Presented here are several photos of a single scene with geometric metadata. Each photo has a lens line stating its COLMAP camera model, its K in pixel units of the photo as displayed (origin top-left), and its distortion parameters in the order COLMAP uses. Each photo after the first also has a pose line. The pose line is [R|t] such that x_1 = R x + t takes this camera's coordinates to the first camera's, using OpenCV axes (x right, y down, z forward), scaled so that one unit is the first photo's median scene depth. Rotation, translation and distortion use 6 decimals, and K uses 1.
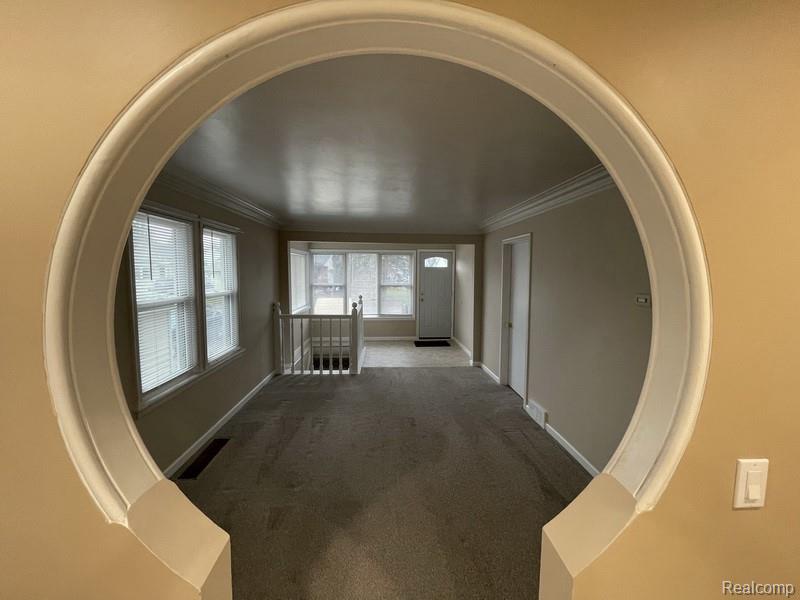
lens RADIAL K [[323.5, 0, 402.6], [0, 323.5, 299.1], [0, 0, 1]] dist [-0.003696, -0.000839]
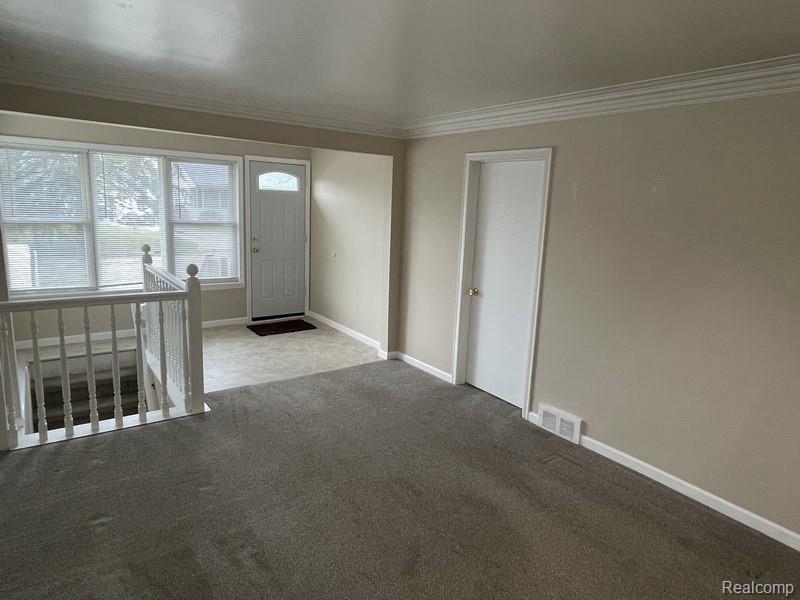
lens RADIAL K [[492.3, 0, 399.3], [0, 492.3, 297.2], [0, 0, 1]] dist [0.009339, -0.000328]
pose [[0.842318, -0.073405, 0.533958, -0.208577], [0.009874, 0.992618, 0.120881, -0.018997], [-0.538890, -0.096548, 0.836825, 0.179640]]
